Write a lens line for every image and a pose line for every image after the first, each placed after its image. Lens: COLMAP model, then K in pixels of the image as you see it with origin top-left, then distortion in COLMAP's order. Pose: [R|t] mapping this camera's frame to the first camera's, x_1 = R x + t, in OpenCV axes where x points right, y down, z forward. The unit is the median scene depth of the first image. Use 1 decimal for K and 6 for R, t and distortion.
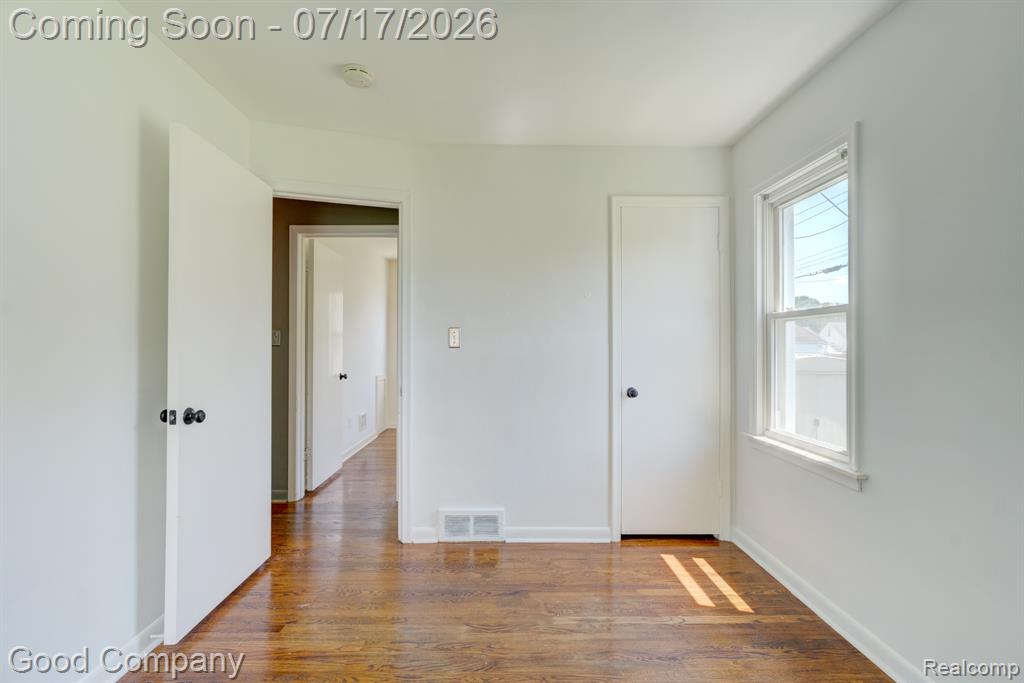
lens RADIAL K [[493.9, 0, 512.0], [0, 493.9, 341.5], [0, 0, 1]] dist [0.072166, 0.000174]
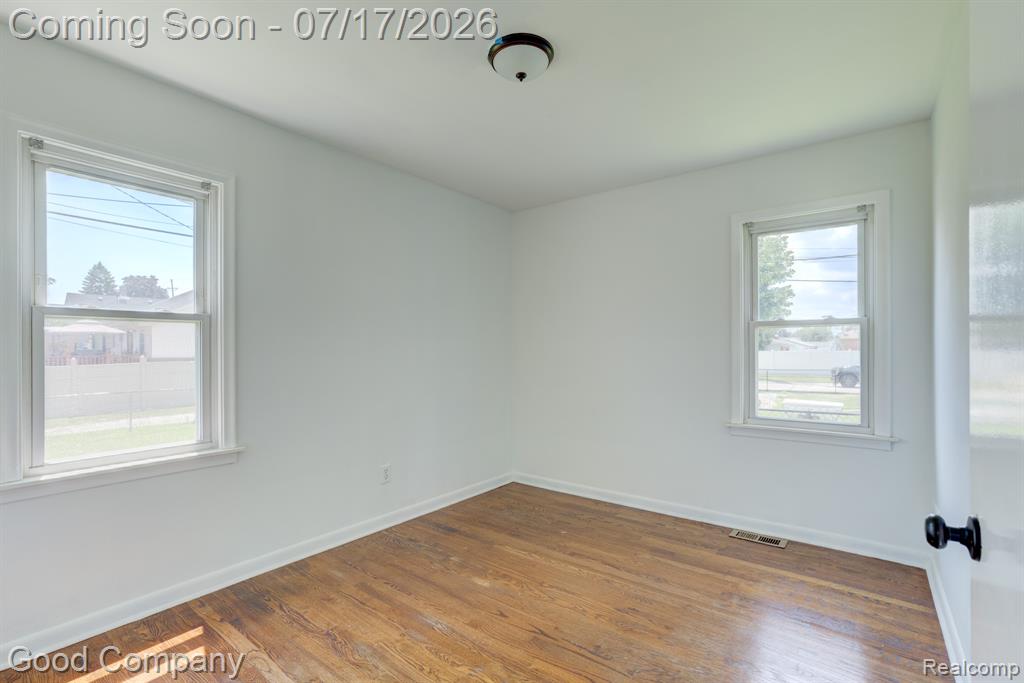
lens RADIAL K [[465.1, 0, 516.6], [0, 465.1, 354.4], [0, 0, 1]] dist [-0.033175, 0.017908]
pose [[-0.788399, -0.003076, 0.615157, -0.530462], [-0.002126, 0.999995, 0.002275, 0.013365], [-0.615161, 0.000486, -0.788402, 1.329806]]
